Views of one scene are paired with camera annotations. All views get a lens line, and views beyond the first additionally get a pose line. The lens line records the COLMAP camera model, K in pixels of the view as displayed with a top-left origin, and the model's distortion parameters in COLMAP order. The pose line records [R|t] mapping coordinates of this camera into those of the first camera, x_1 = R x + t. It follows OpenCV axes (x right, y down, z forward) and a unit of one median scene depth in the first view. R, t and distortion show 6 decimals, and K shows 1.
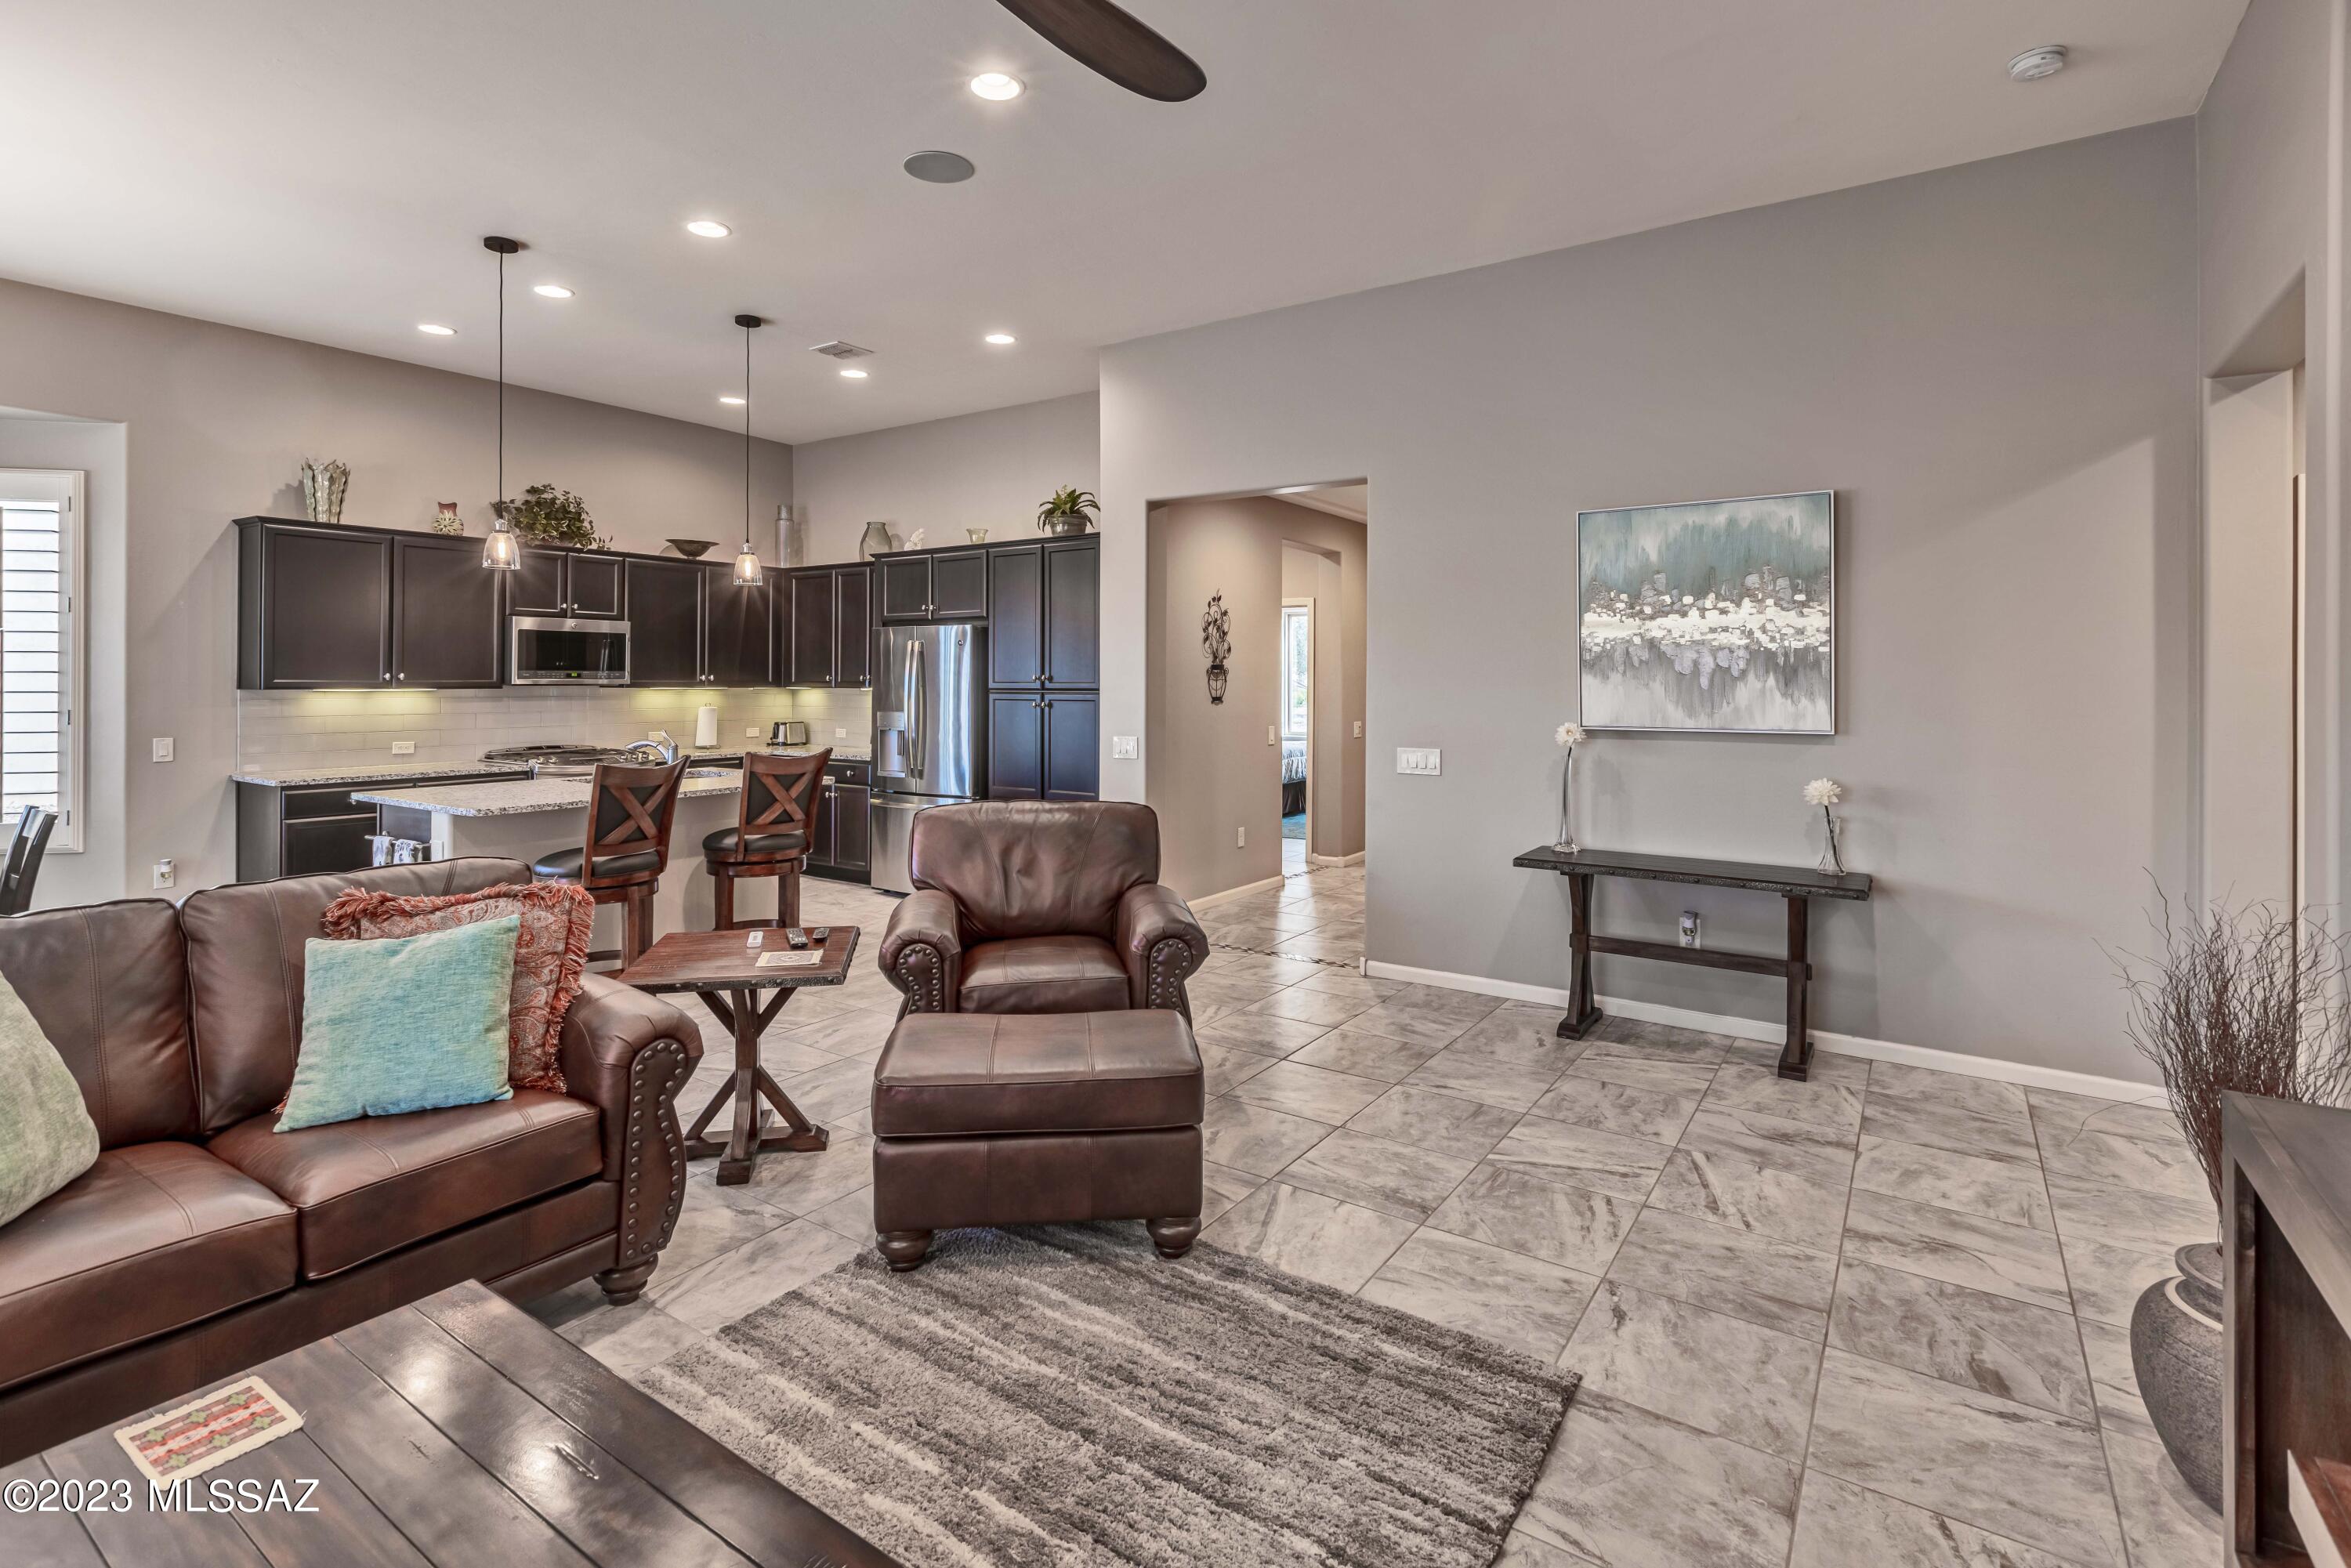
lens RADIAL K [[1113.9, 0, 1158.2], [0, 1113.9, 678.0], [0, 0, 1]] dist [0.000064, -0.000010]
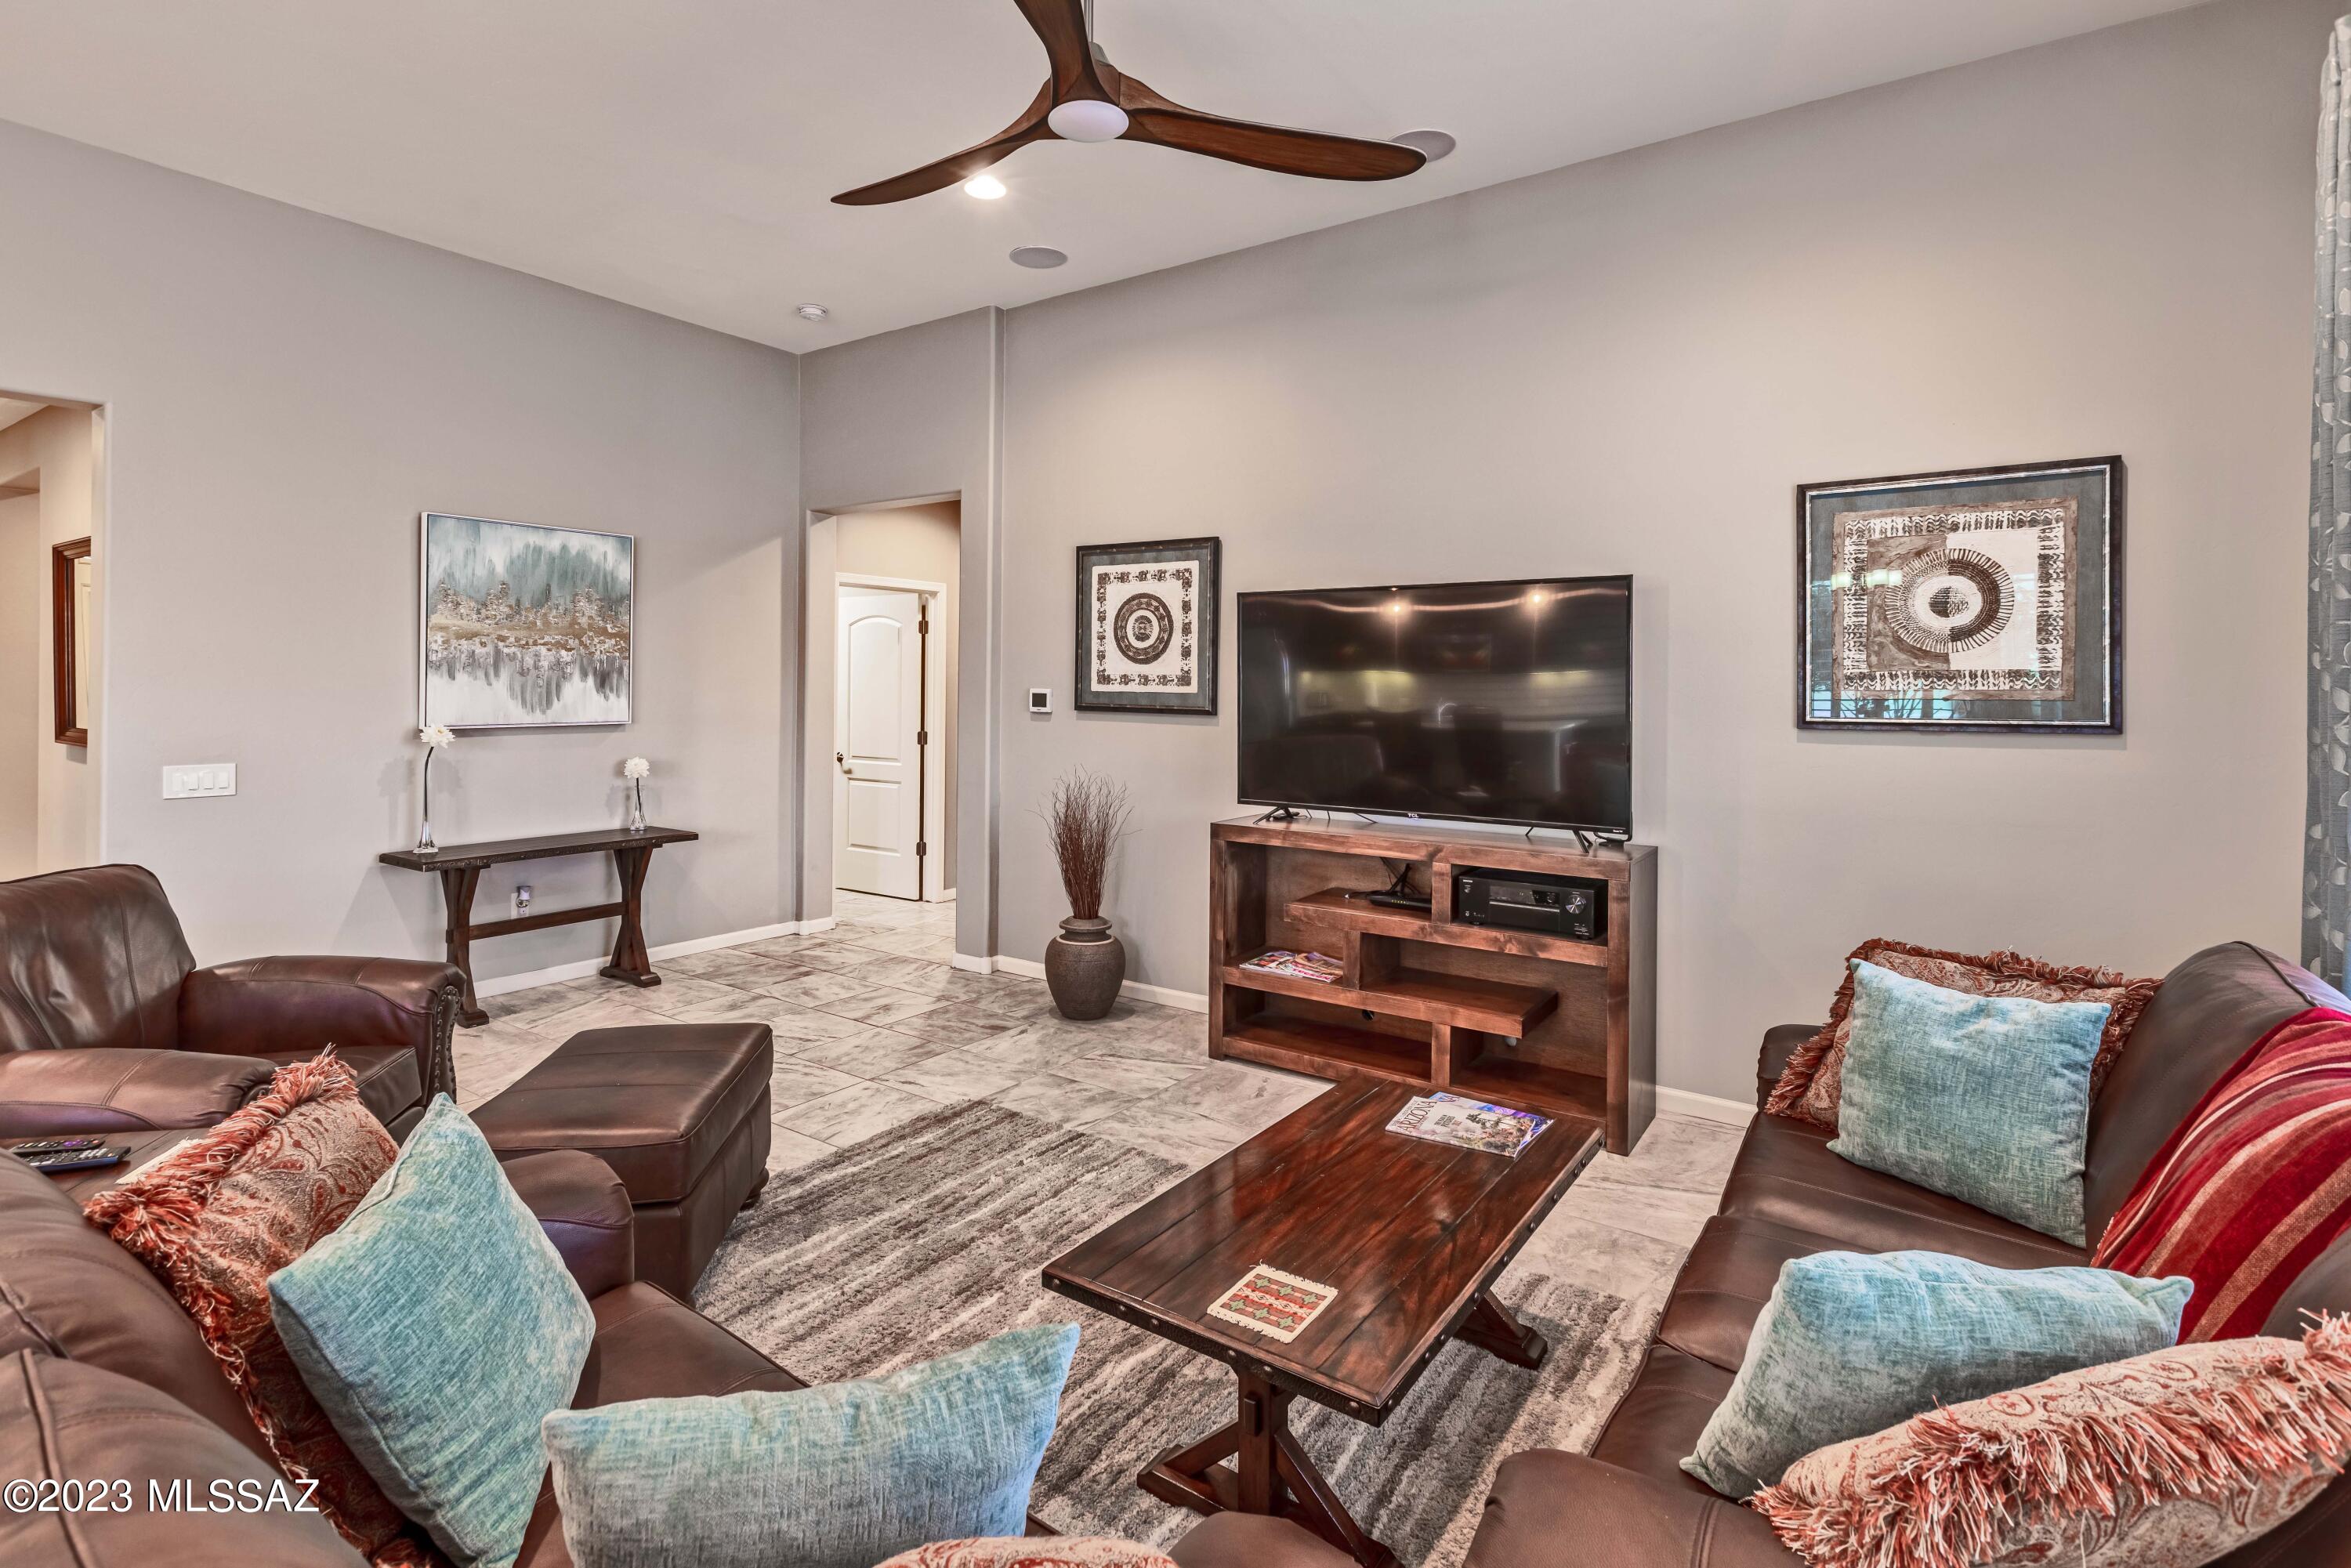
lens RADIAL K [[1113.9, 0, 1158.2], [0, 1113.9, 678.0], [0, 0, 1]] dist [0.000064, -0.000010]
pose [[0.004094, 0.006612, 0.999970, -1.174252], [-0.010552, 0.999923, -0.006569, -0.001290], [-0.999936, -0.010525, 0.004164, 0.637445]]
